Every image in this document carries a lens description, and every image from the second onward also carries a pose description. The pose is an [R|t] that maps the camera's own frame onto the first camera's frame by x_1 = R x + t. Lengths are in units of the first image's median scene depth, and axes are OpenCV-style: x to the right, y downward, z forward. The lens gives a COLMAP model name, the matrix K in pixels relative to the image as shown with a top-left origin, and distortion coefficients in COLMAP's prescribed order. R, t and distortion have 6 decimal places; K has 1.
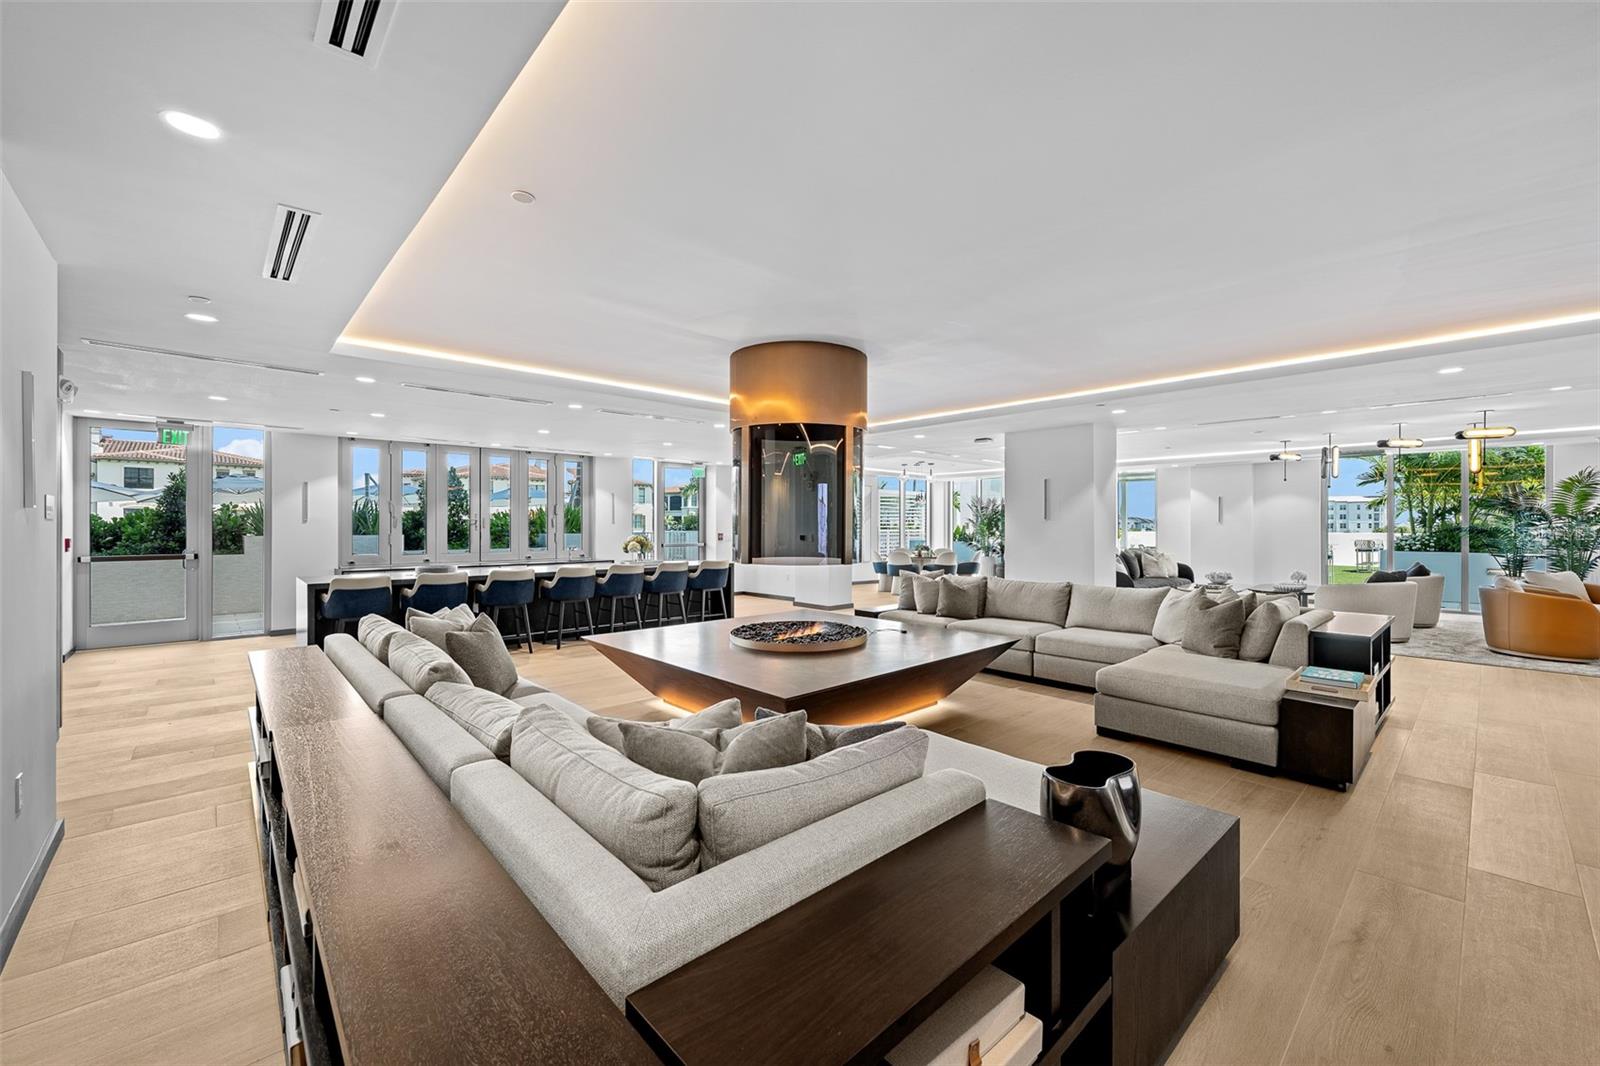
lens RADIAL K [[641.3, 0, 809.4], [0, 641.3, 526.0], [0, 0, 1]] dist [0.003715, 0.000524]
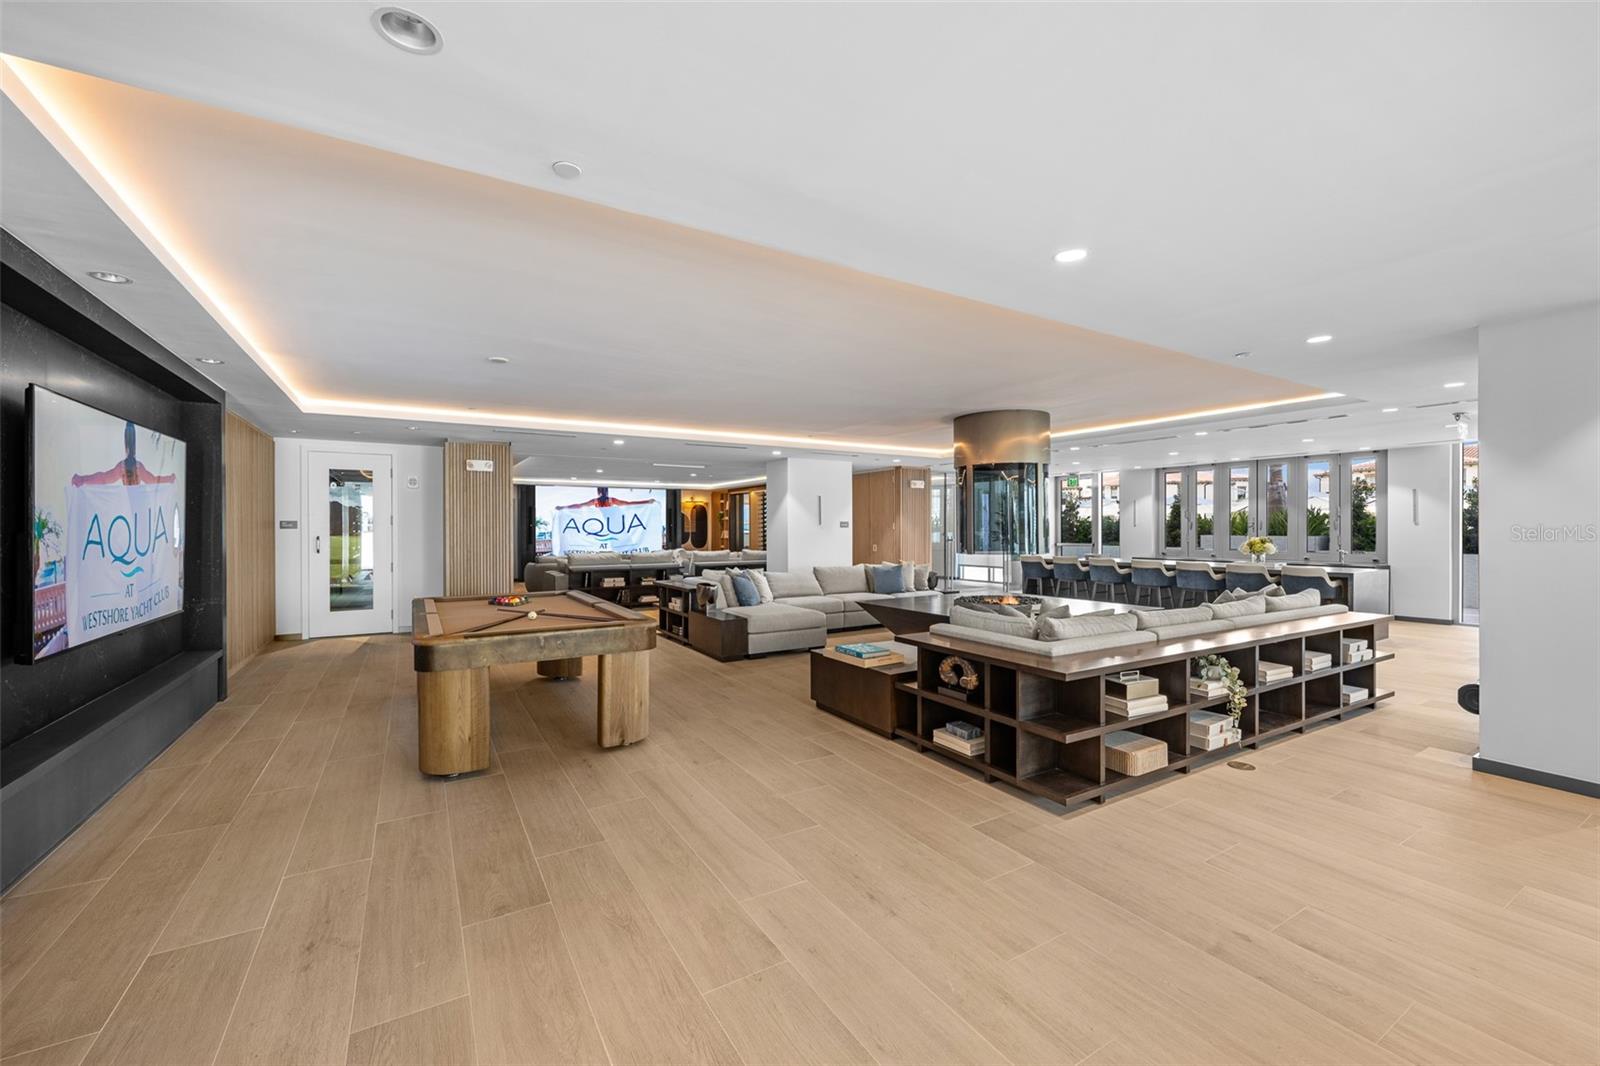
lens RADIAL K [[641.3, 0, 807.6], [0, 641.3, 532.4], [0, 0, 1]] dist [0.003715, 0.000524]
pose [[-0.194010, 0.010500, -0.980943, 1.076114], [0.011471, 0.999899, 0.008434, -0.012182], [0.980933, -0.009616, -0.194111, 0.585320]]
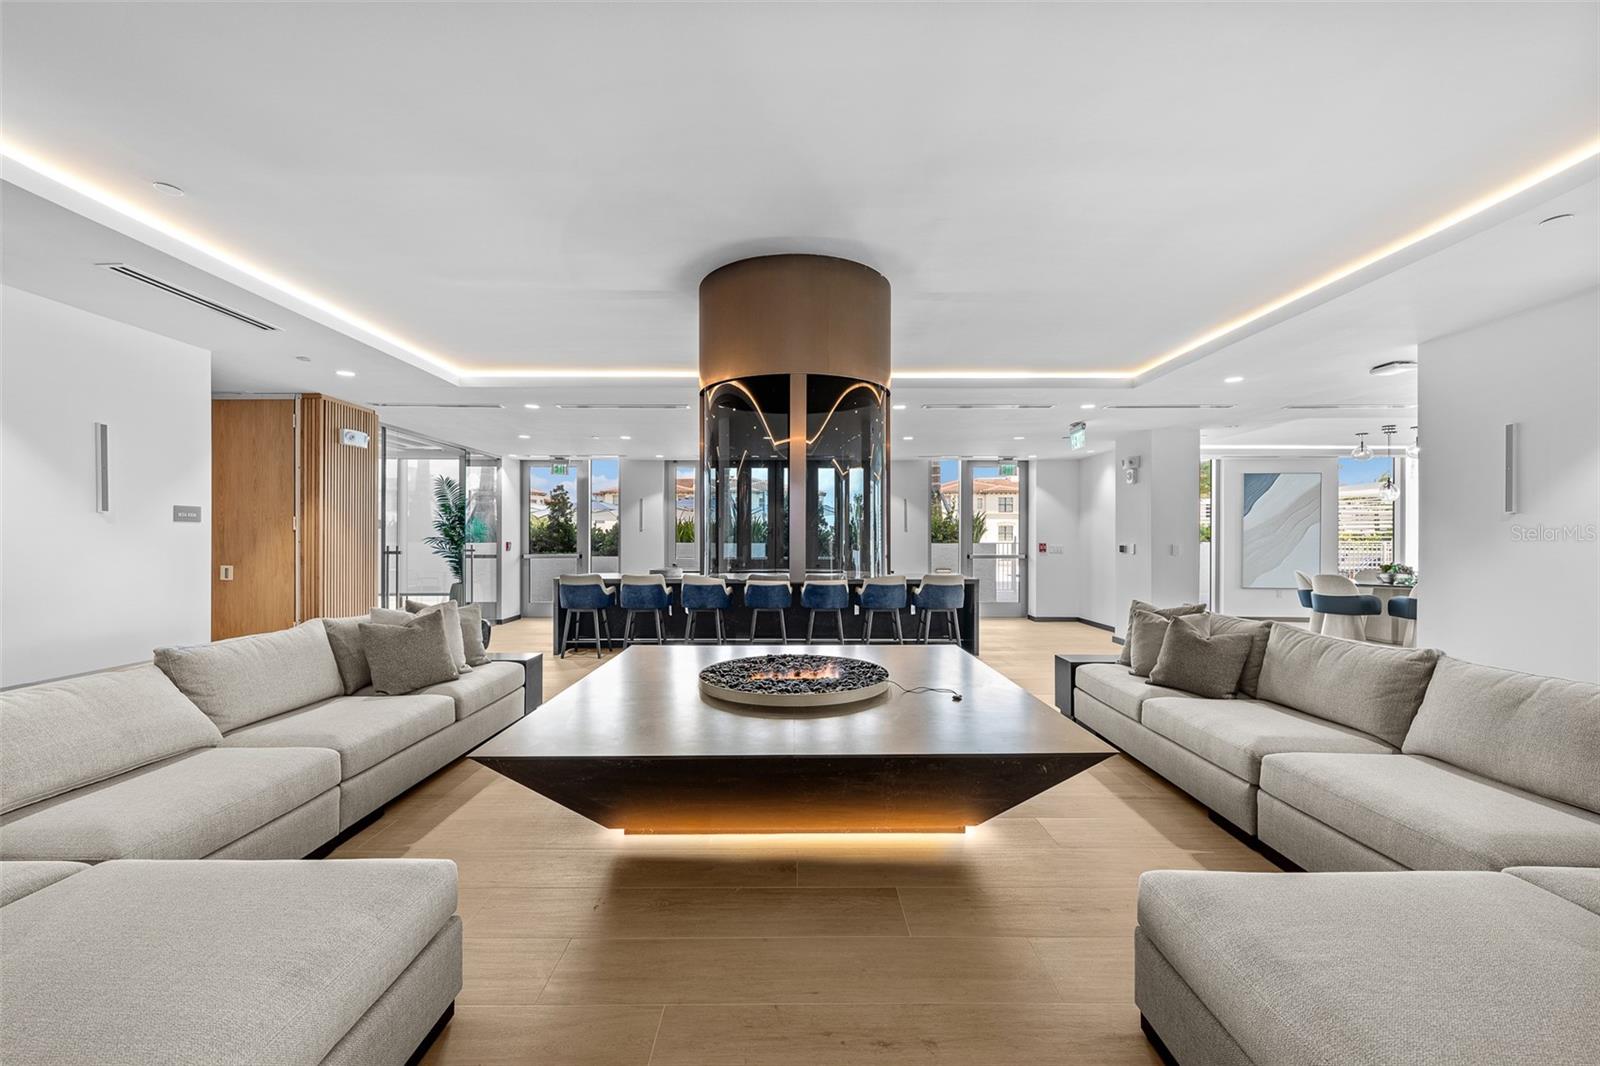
lens RADIAL K [[641.3, 0, 789.7], [0, 641.3, 543.1], [0, 0, 1]] dist [0.003715, 0.000524]
pose [[0.744970, 0.005247, -0.667078, 0.302998], [0.004330, 0.999910, 0.012701, 0.003714], [0.667084, -0.012351, 0.744880, 0.299612]]
